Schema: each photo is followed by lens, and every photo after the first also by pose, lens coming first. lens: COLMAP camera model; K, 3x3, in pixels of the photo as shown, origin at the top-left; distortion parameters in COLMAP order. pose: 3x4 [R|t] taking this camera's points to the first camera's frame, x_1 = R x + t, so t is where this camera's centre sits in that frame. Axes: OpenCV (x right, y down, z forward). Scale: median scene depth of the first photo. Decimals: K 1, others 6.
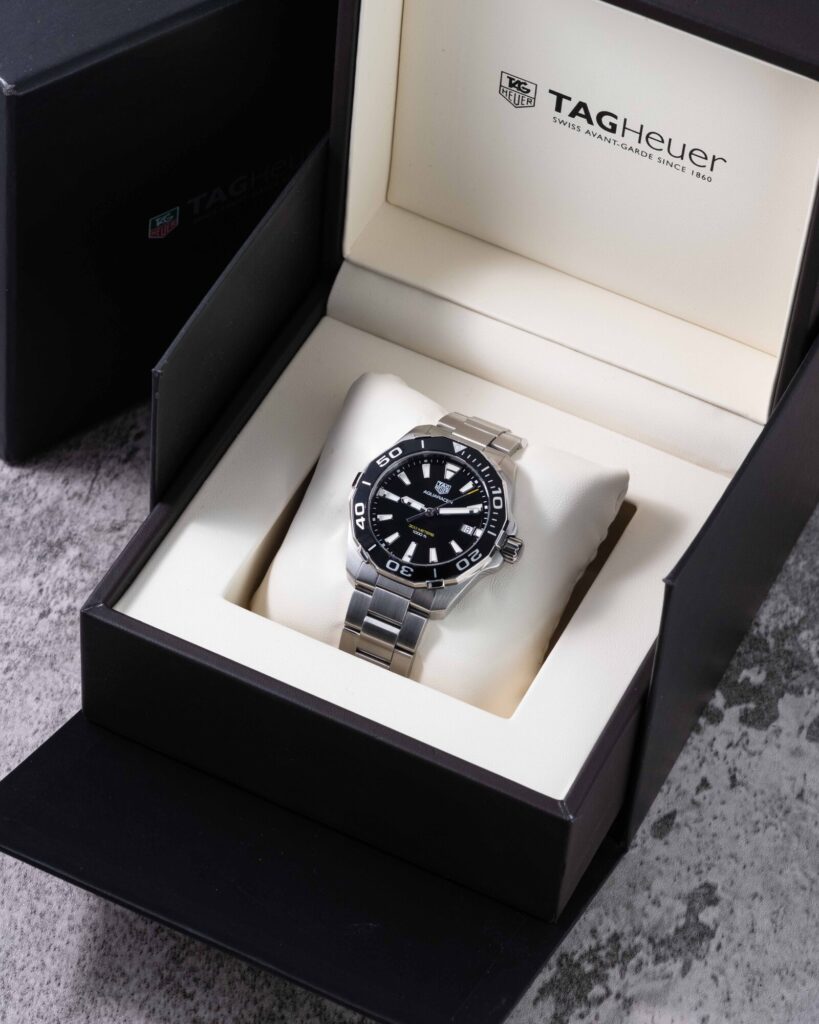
lens RADIAL K [[4809.1, 0, 408.4], [0, 4809.1, 511.6], [0, 0, 1]] dist [-0.286889, 0.000000]
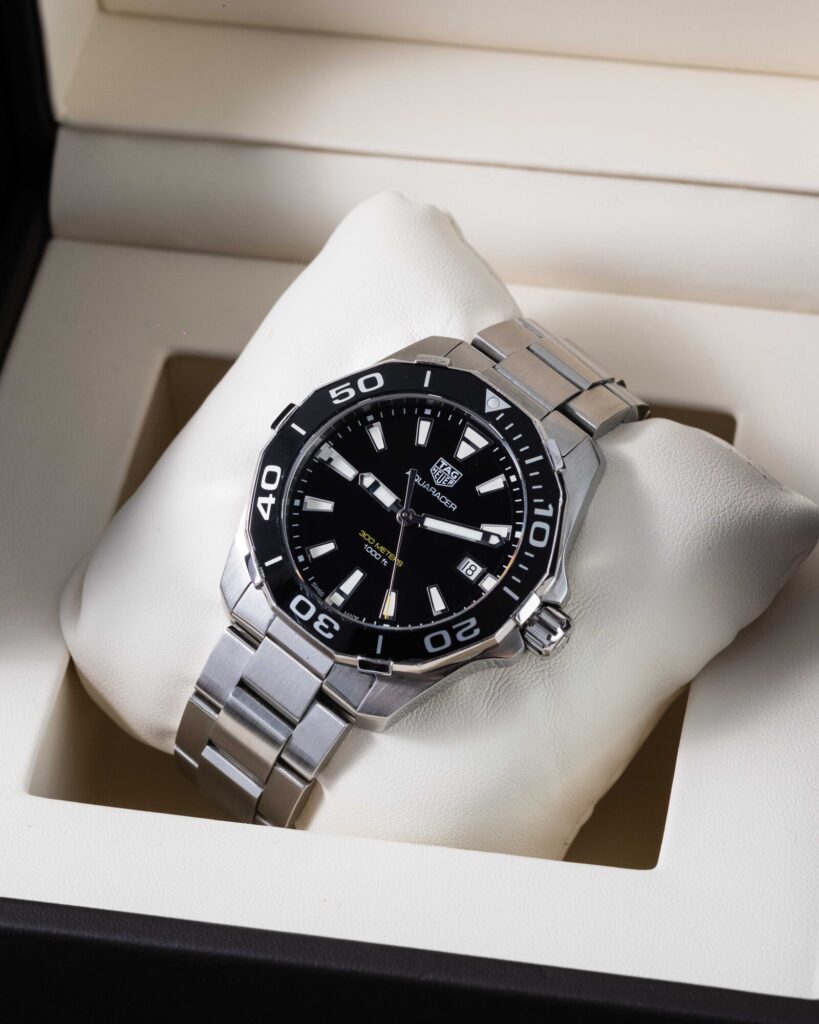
lens RADIAL K [[4809.1, 0, 409.8], [0, 4809.1, 511.6], [0, 0, 1]] dist [-0.286889, 0.000000]
pose [[0.965998, 0.239829, -0.096593, 0.052669], [-0.228056, 0.966385, 0.118704, -0.059473], [0.121815, -0.092639, 0.988220, 0.507756]]
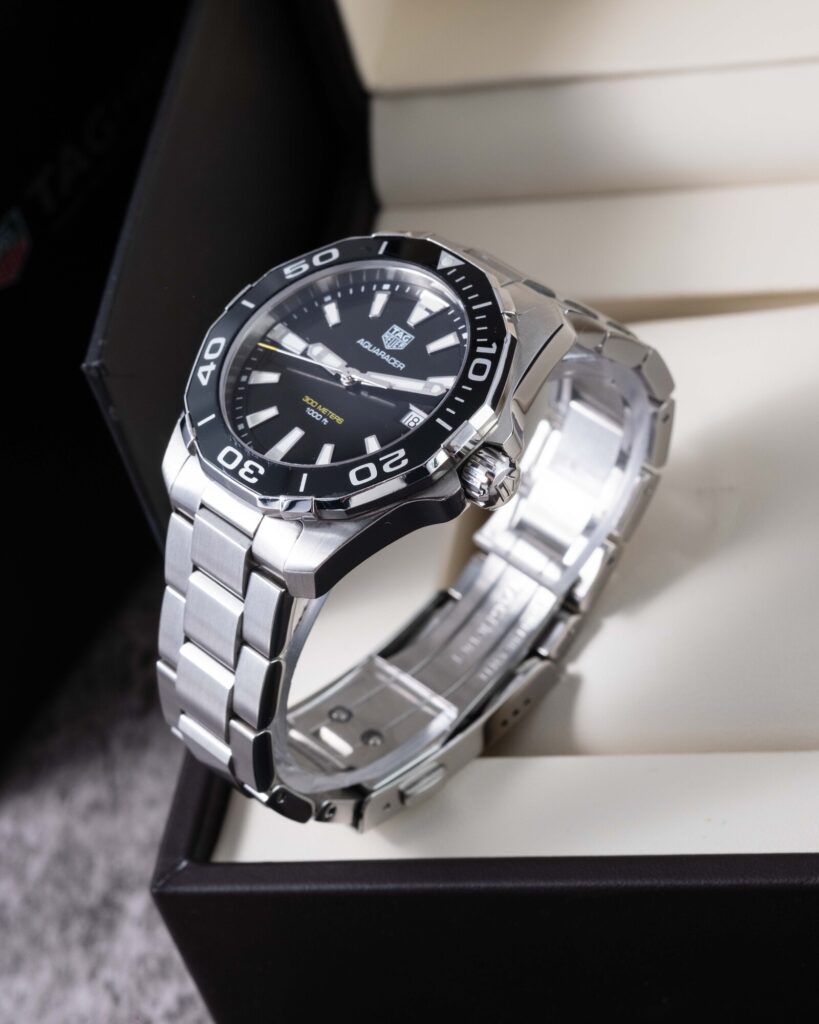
lens RADIAL K [[4809.1, 0, 409.6], [0, 4809.1, 512.5], [0, 0, 1]] dist [-0.286889, 0.000000]
pose [[0.915030, 0.154888, -0.372464, 0.184187], [-0.238247, 0.952605, -0.189162, 0.098816], [0.325513, 0.261827, 0.908564, 0.583110]]
